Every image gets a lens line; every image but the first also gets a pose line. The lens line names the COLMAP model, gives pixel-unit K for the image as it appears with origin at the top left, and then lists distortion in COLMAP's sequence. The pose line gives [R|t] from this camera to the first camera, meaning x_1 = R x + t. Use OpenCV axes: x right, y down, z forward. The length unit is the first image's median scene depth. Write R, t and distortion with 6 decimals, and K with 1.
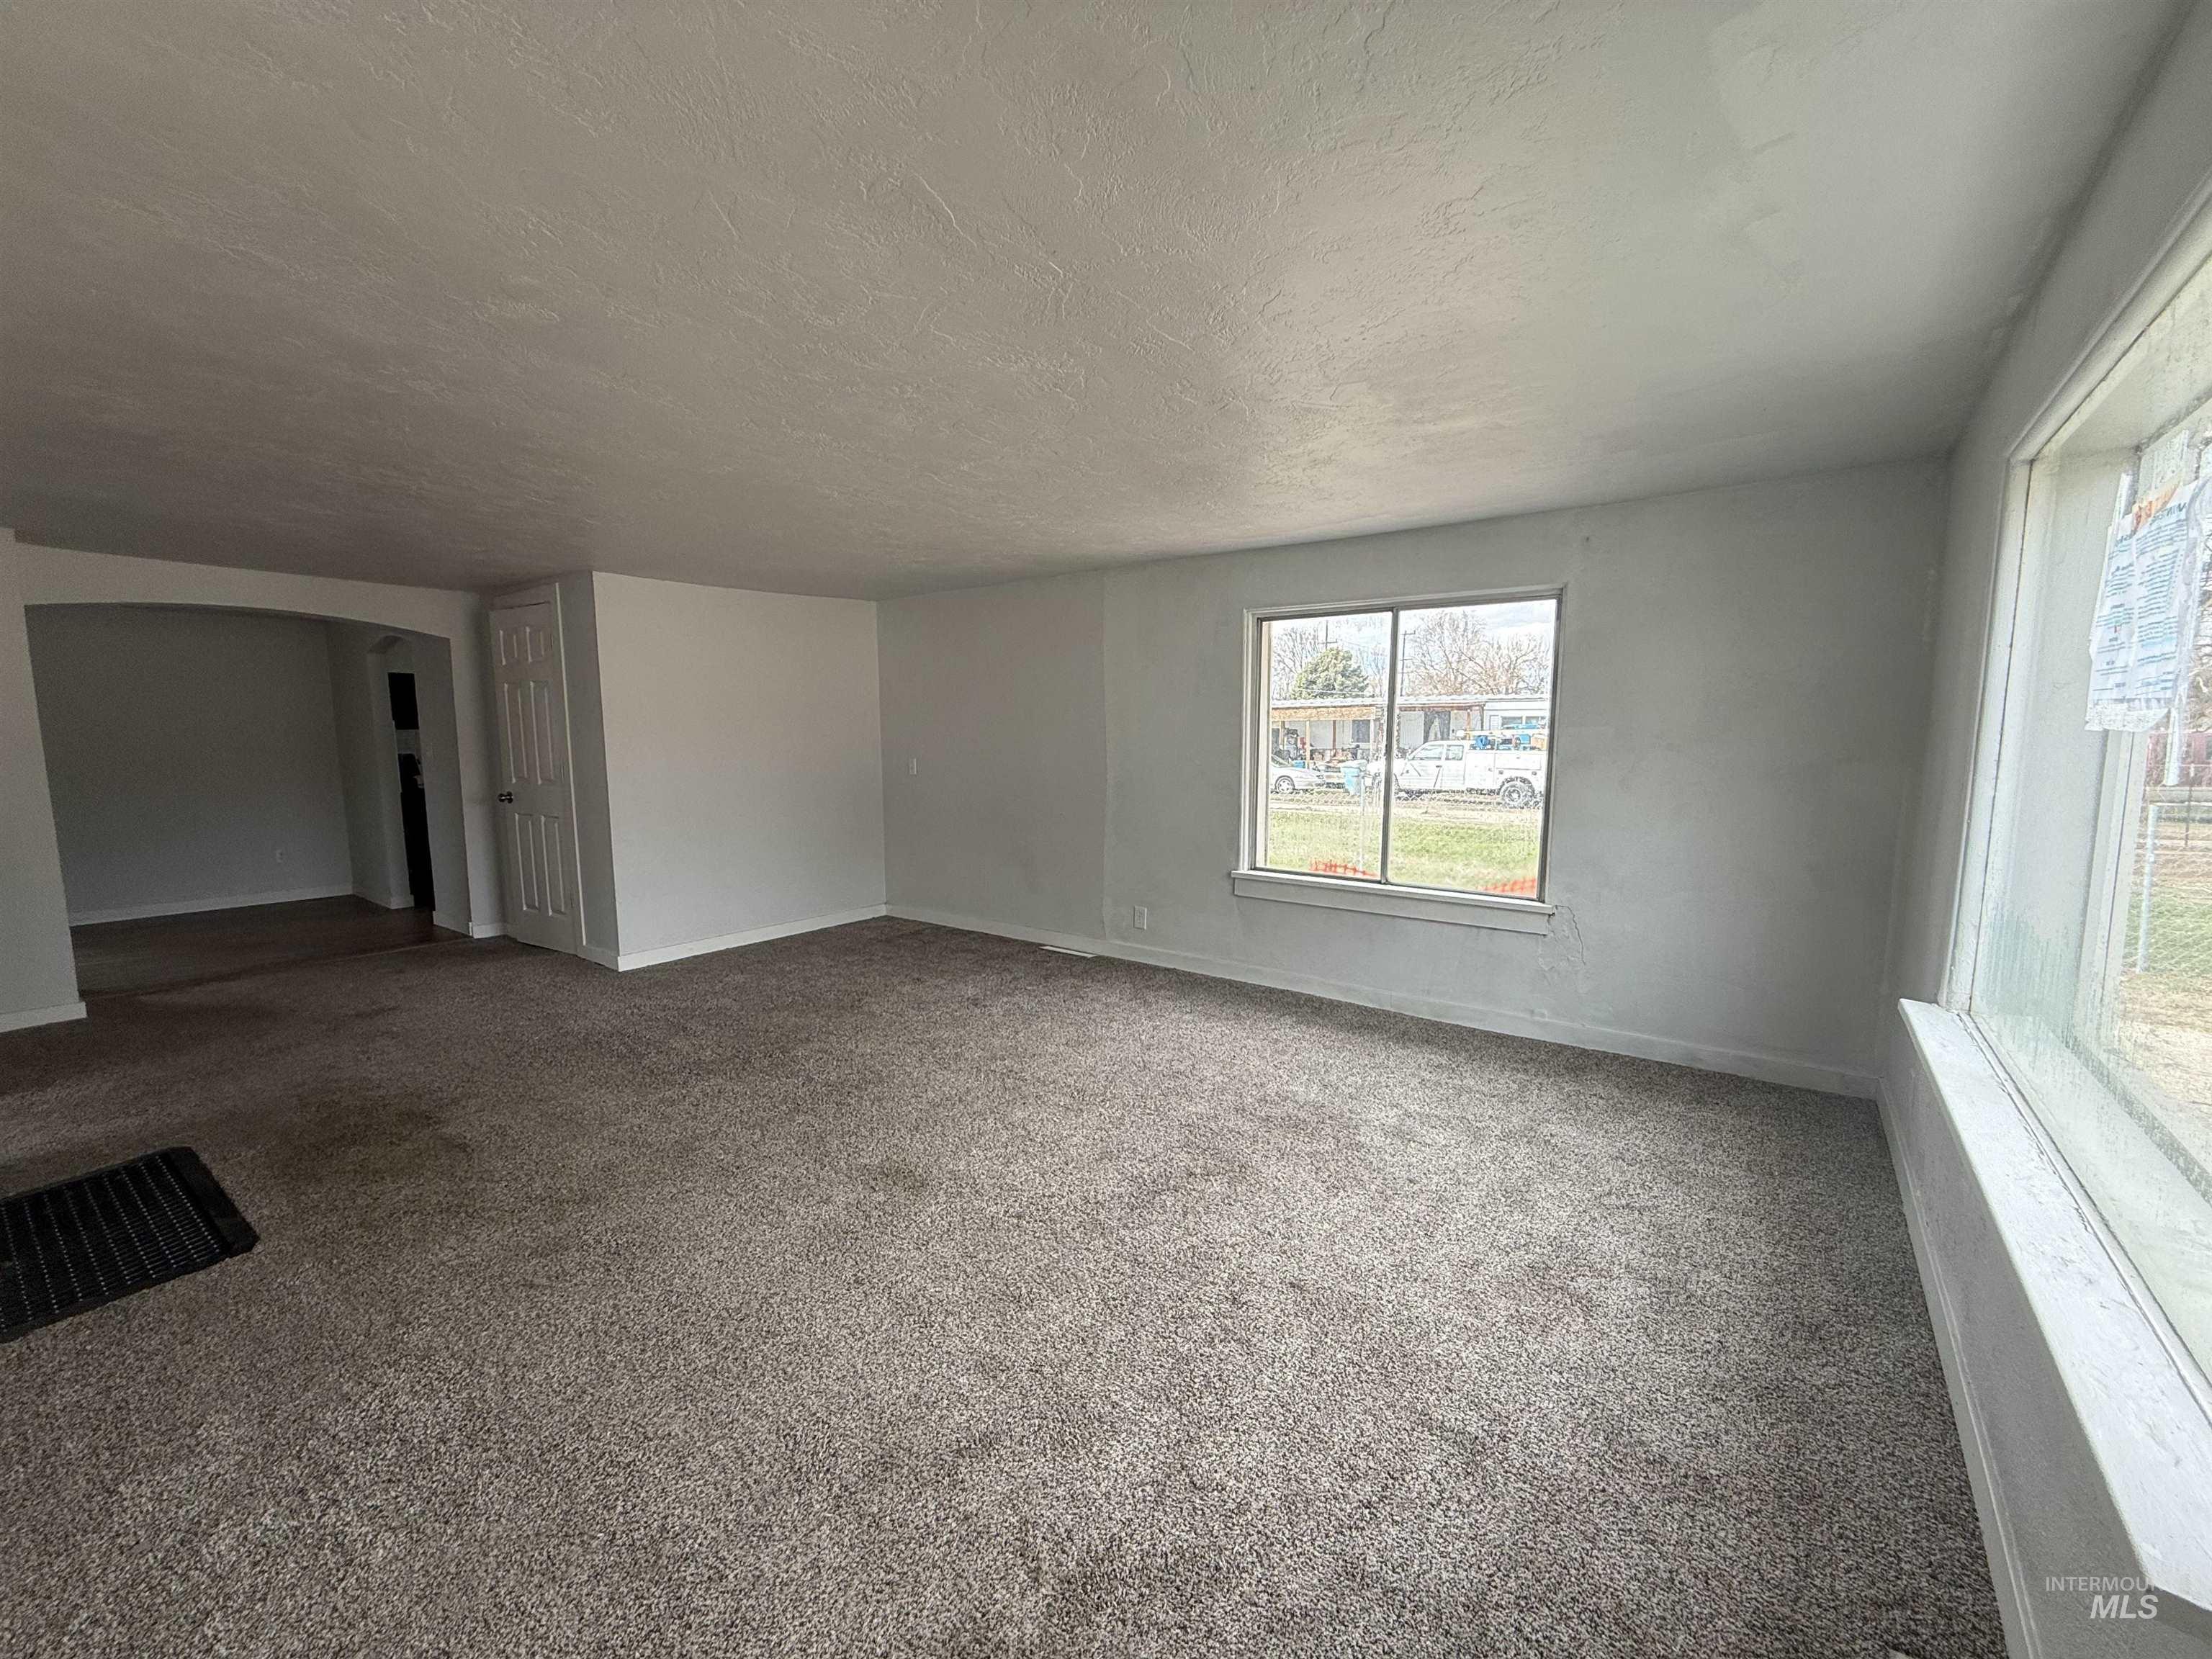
lens RADIAL K [[890.8, 0, 1106.0], [0, 890.8, 829.5], [0, 0, 1]] dist [-0.001628, 0.000064]
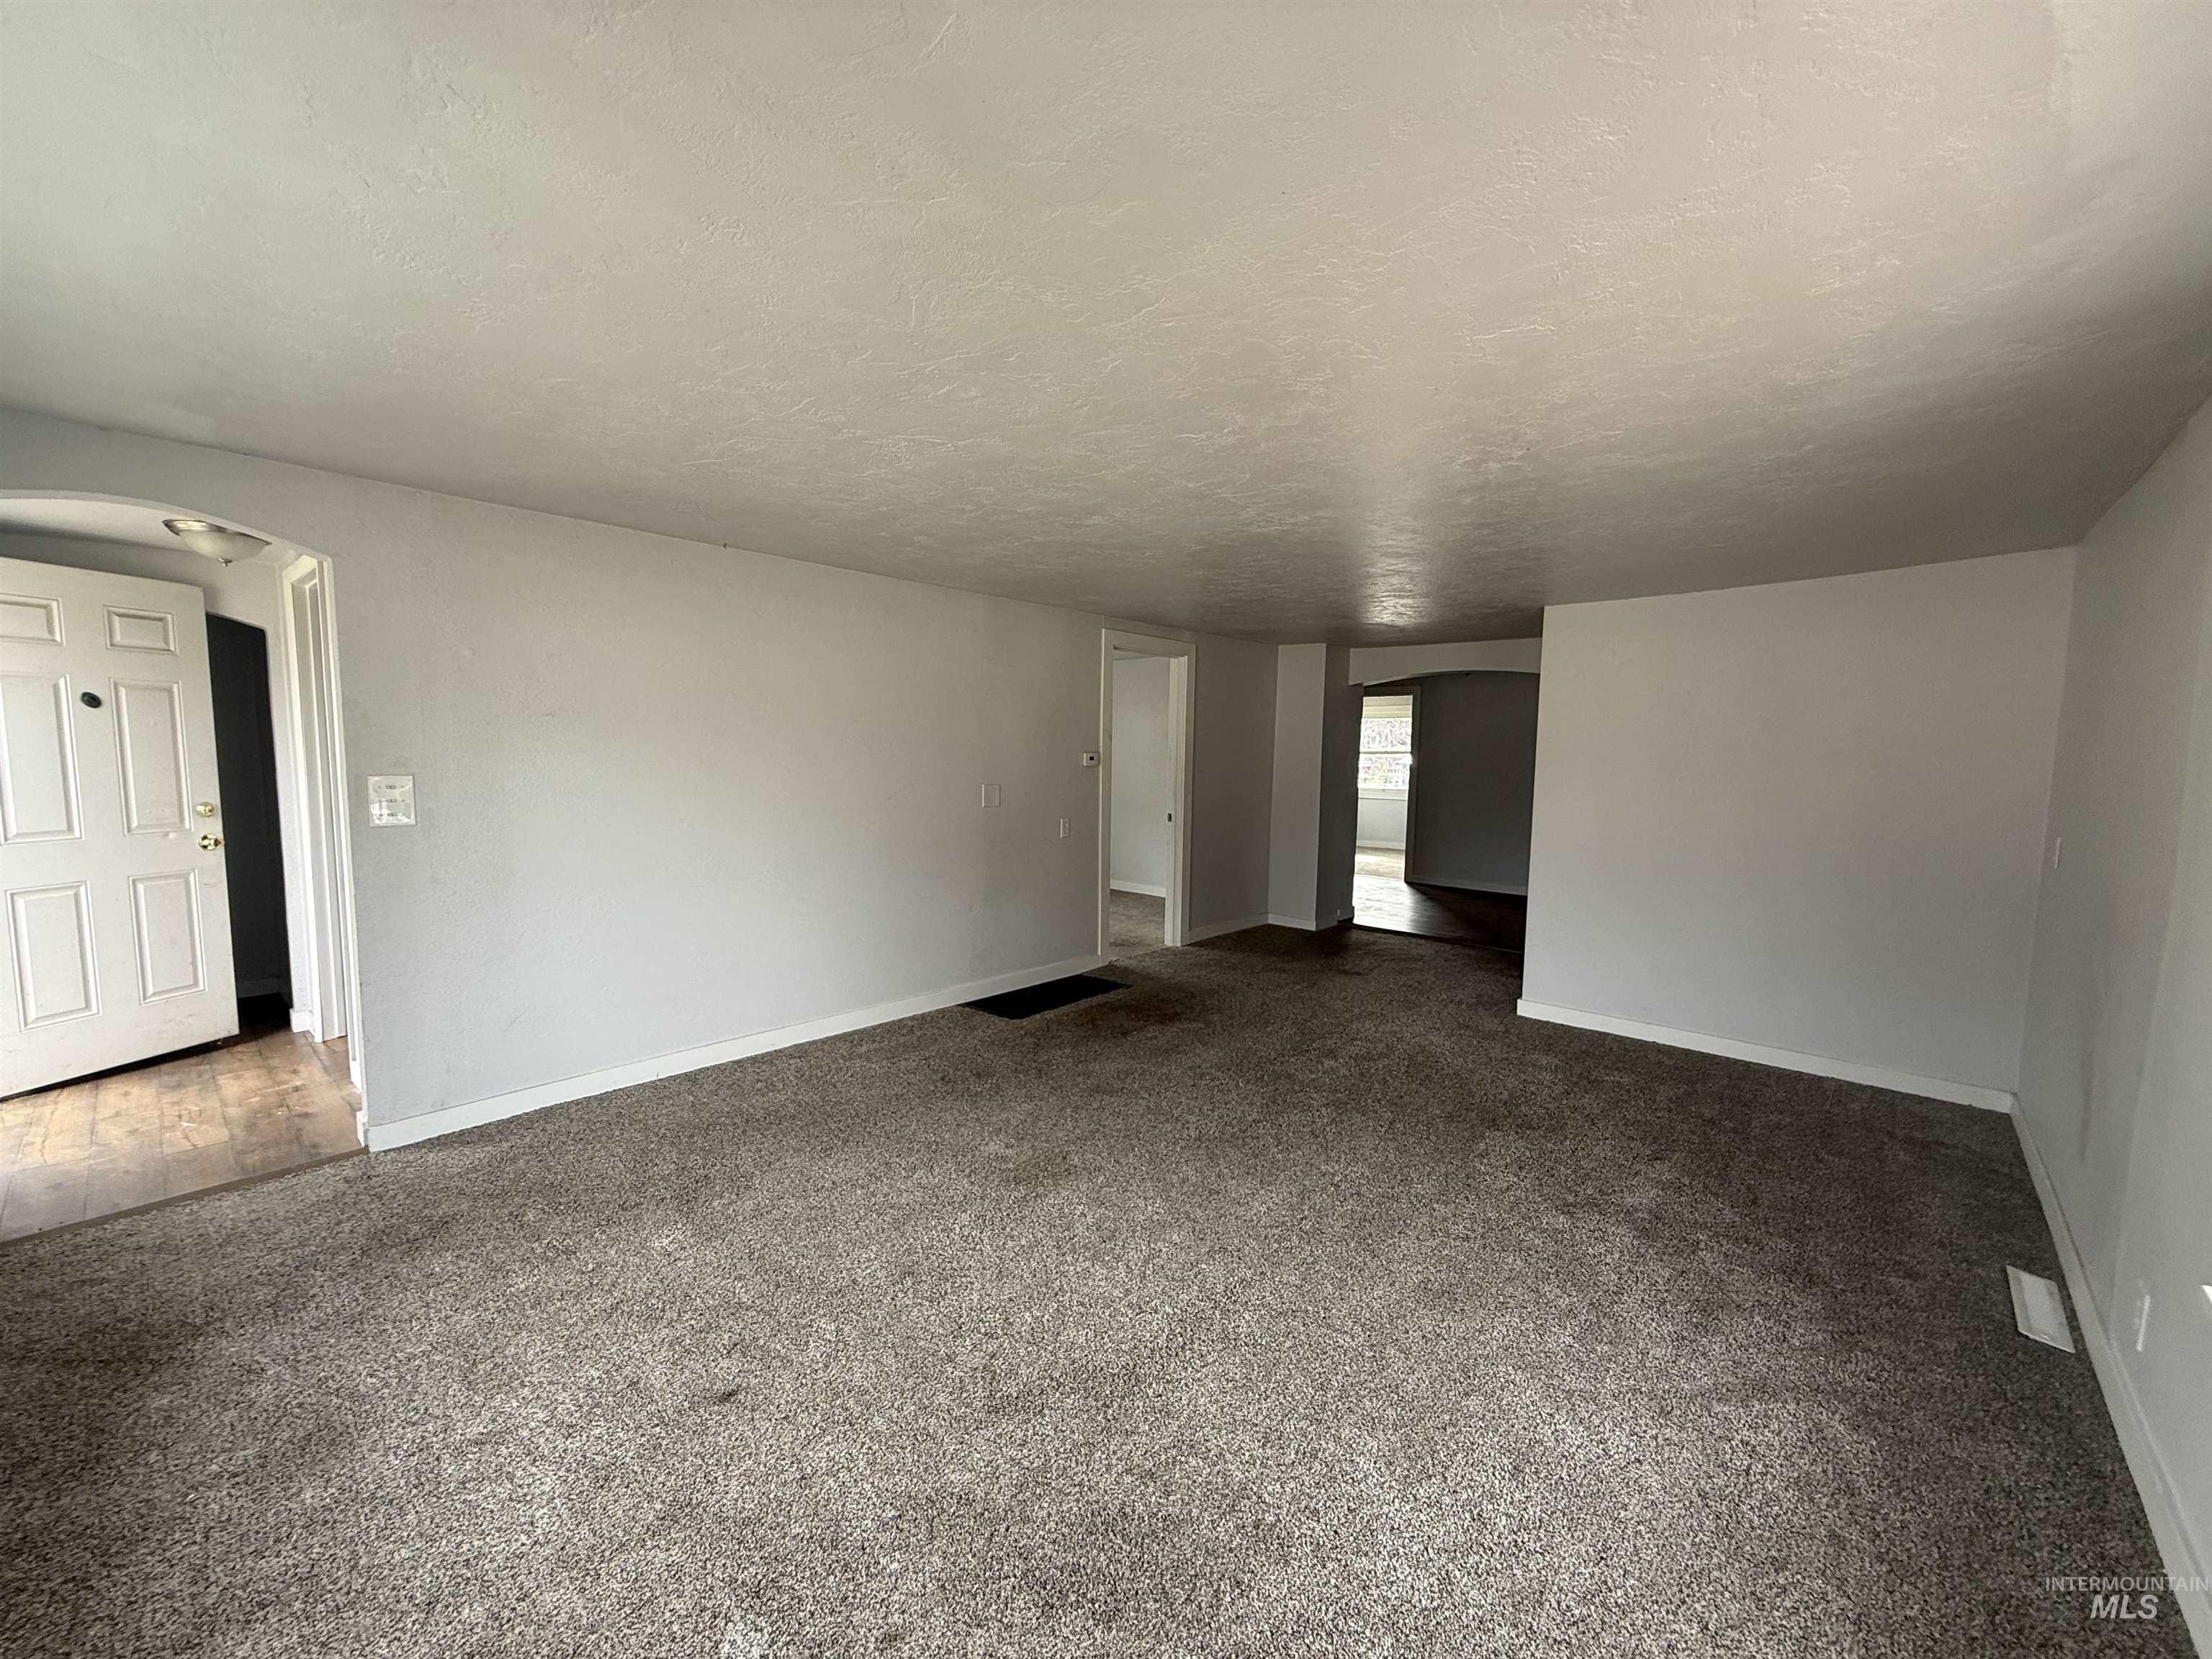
lens RADIAL K [[890.8, 0, 1106.0], [0, 890.8, 829.5], [0, 0, 1]] dist [-0.001628, 0.000064]
pose [[-0.089412, 0.099065, -0.991056, 0.647539], [-0.128259, 0.985611, 0.110092, -0.132547], [0.987702, 0.136956, -0.075419, 0.868366]]
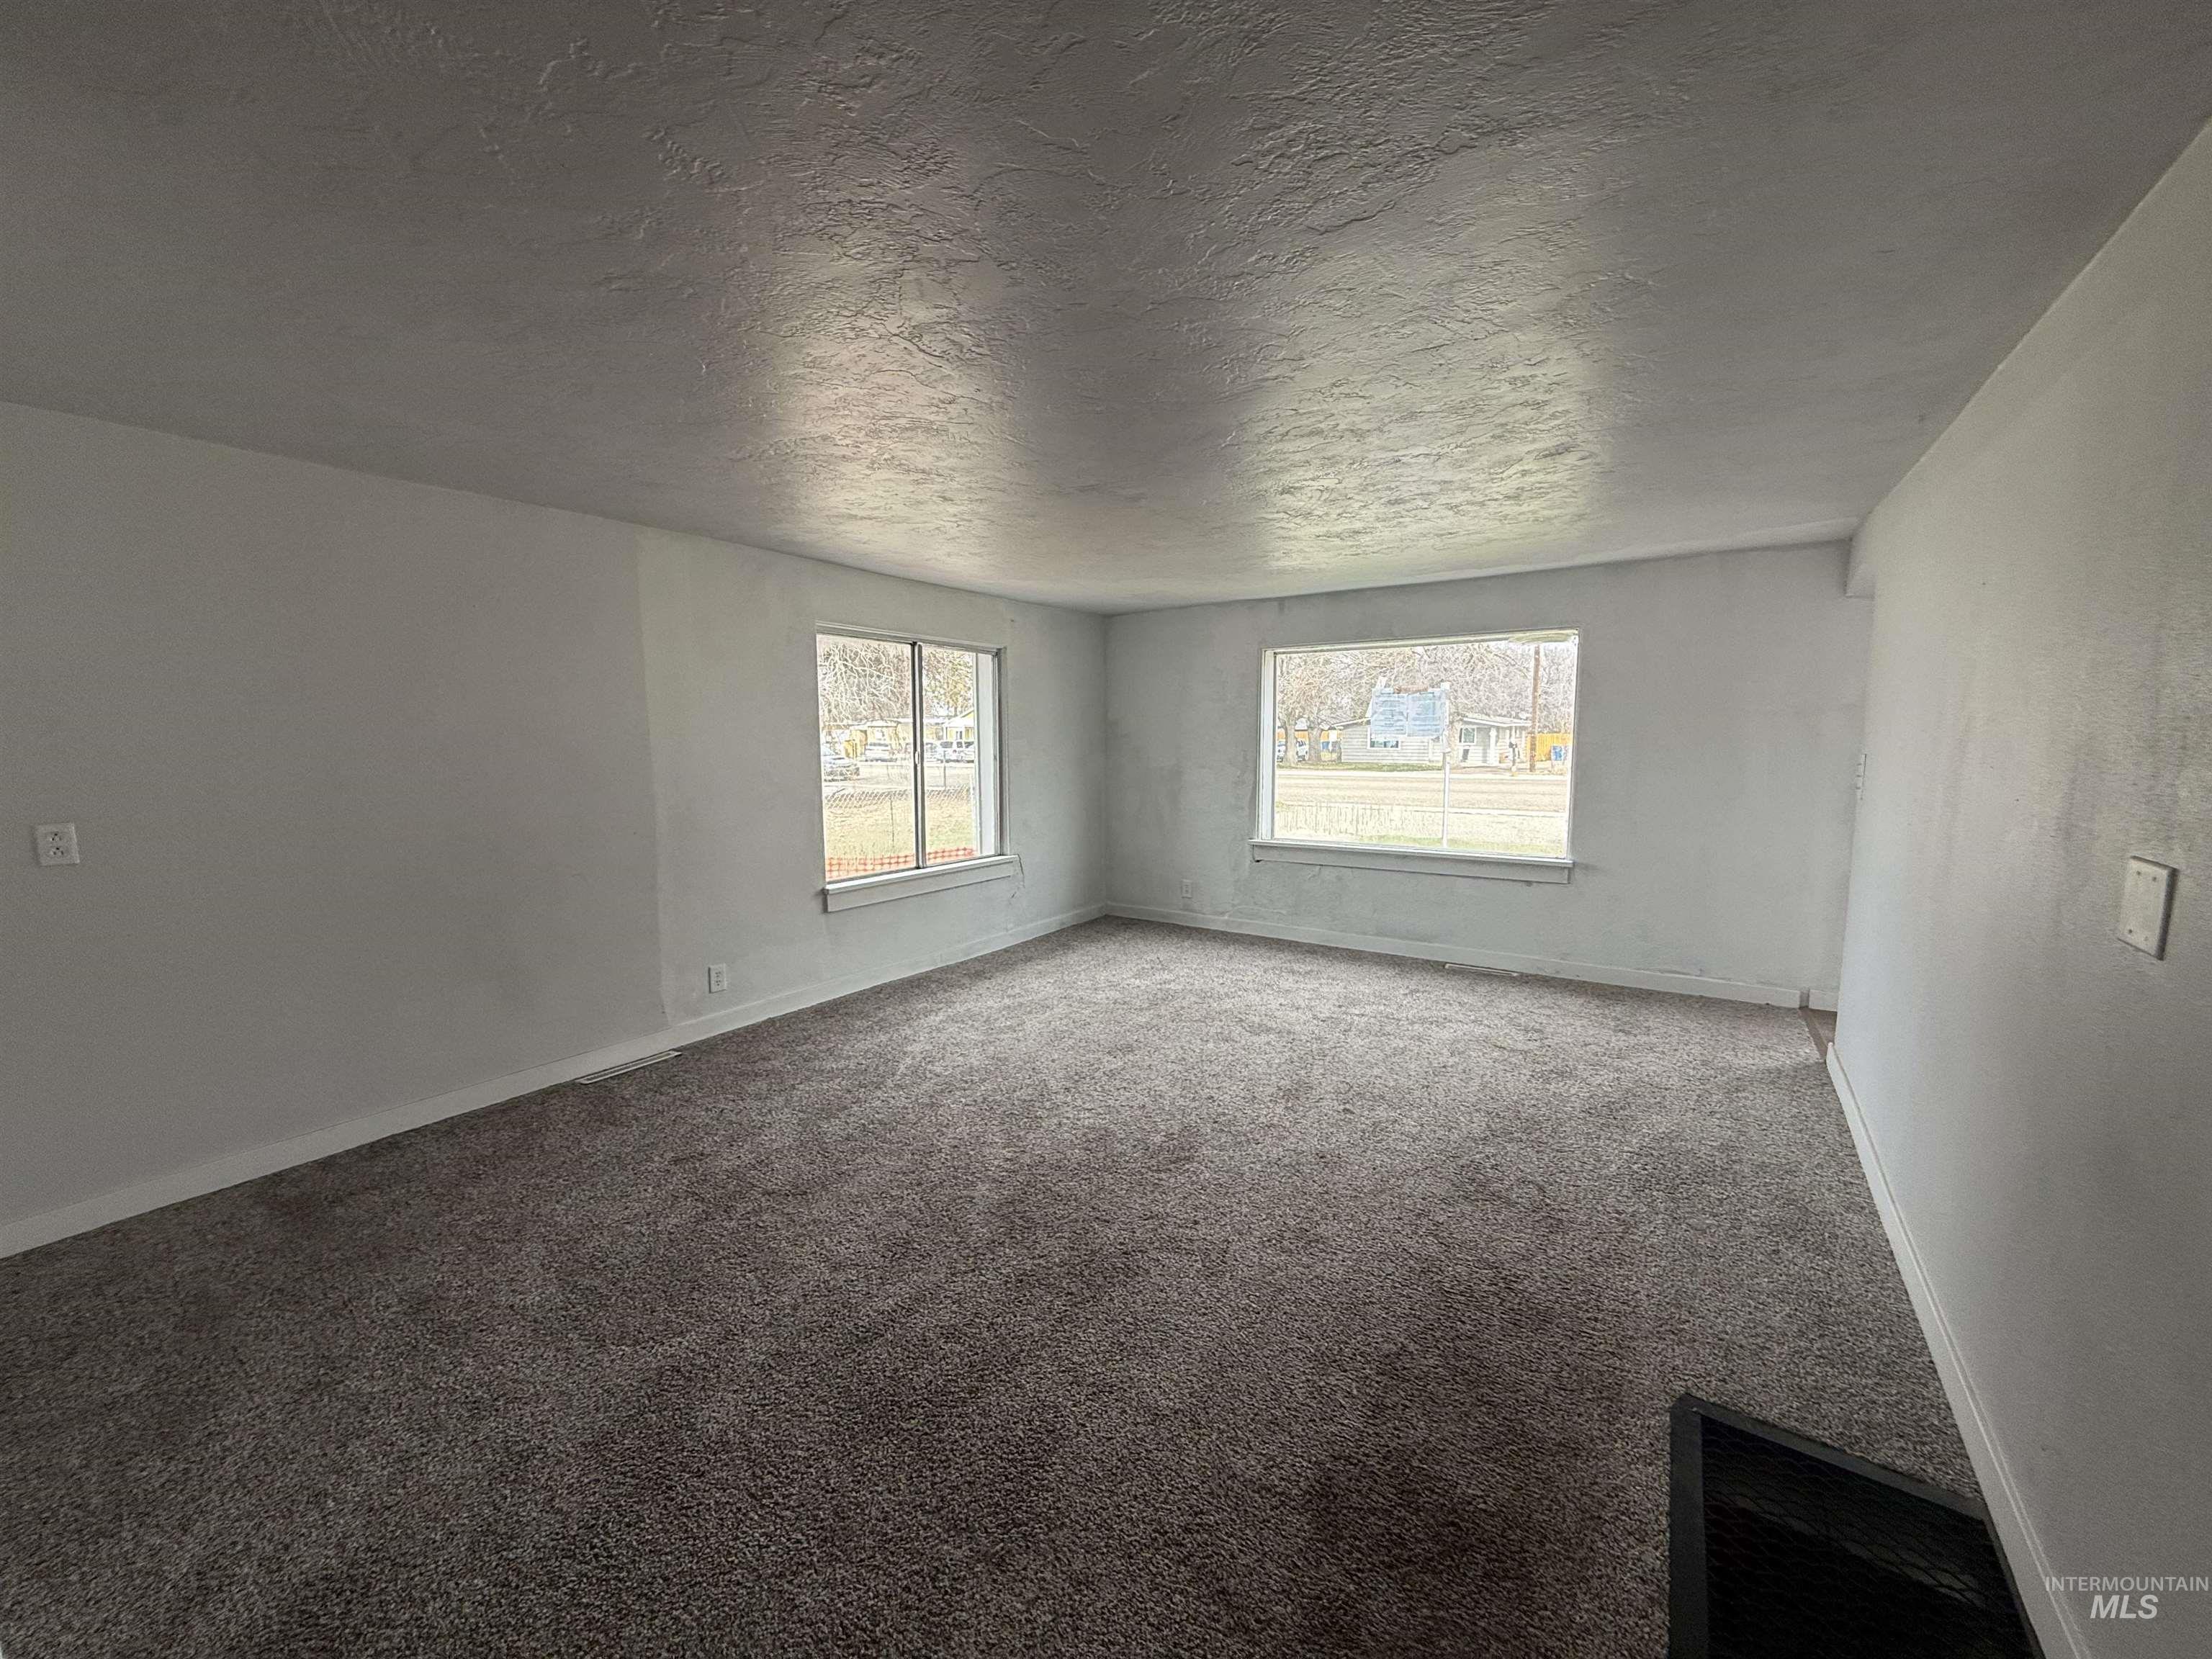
lens RADIAL K [[890.8, 0, 1106.0], [0, 890.8, 829.5], [0, 0, 1]] dist [-0.001628, 0.000064]
pose [[-0.067565, -0.102119, 0.992475, -1.143825], [0.110618, 0.987849, 0.109174, -0.120174], [-0.991564, 0.117162, -0.055447, 1.029890]]
